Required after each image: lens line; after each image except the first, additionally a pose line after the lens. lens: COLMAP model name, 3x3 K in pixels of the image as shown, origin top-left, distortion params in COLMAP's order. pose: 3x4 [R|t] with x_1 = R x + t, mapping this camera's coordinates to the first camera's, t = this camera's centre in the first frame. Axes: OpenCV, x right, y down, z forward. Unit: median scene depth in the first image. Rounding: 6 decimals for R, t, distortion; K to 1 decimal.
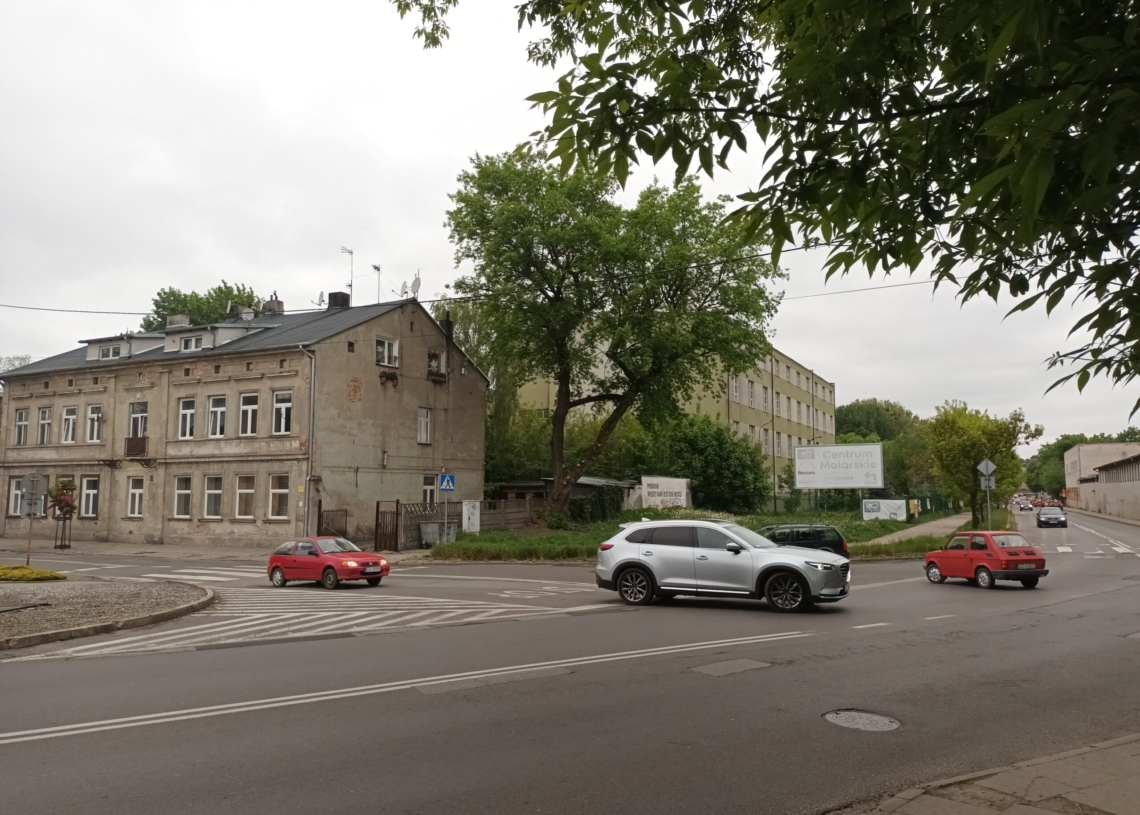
lens RADIAL K [[852.8, 0, 558.1], [0, 852.8, 412.6], [0, 0, 1]] dist [0.079737, -0.110226]
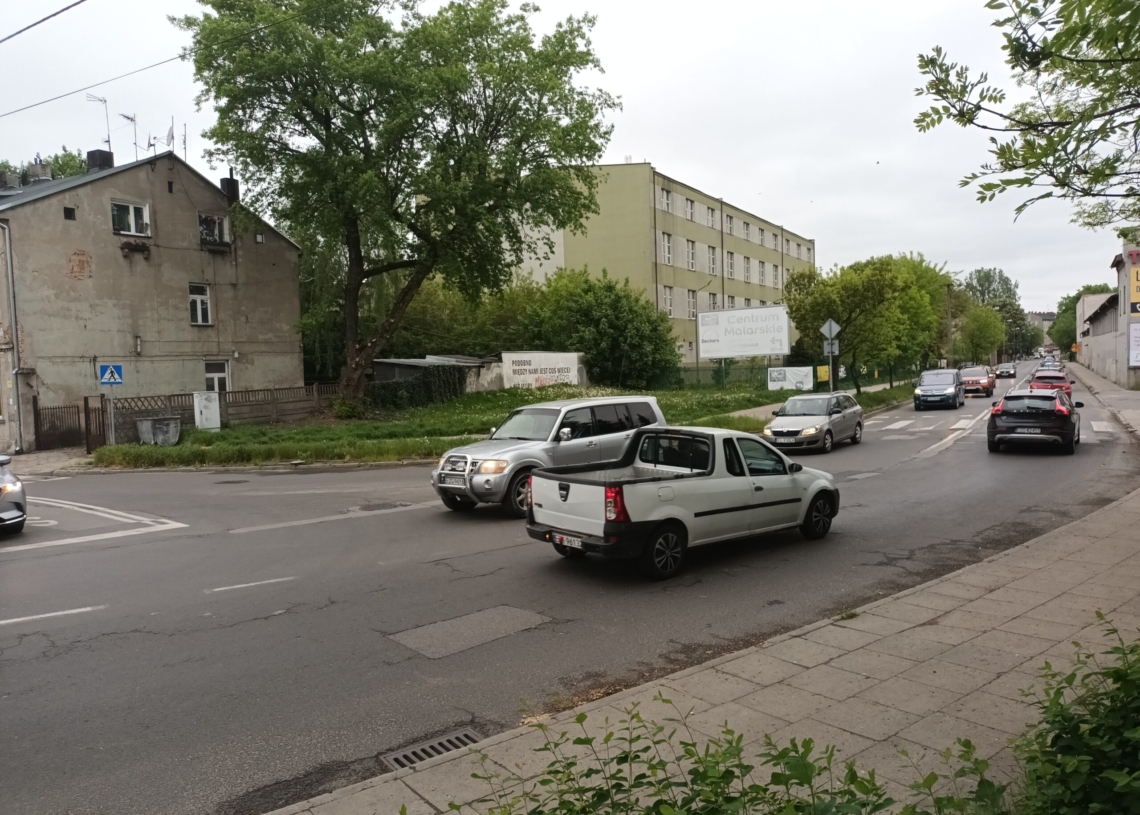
lens RADIAL K [[852.8, 0, 558.1], [0, 852.8, 412.6], [0, 0, 1]] dist [0.079737, -0.110226]
pose [[0.998425, -0.031758, -0.046248, 0.234465], [0.038250, 0.988391, 0.147041, 0.008709], [0.041041, -0.148578, 0.988049, 0.132262]]
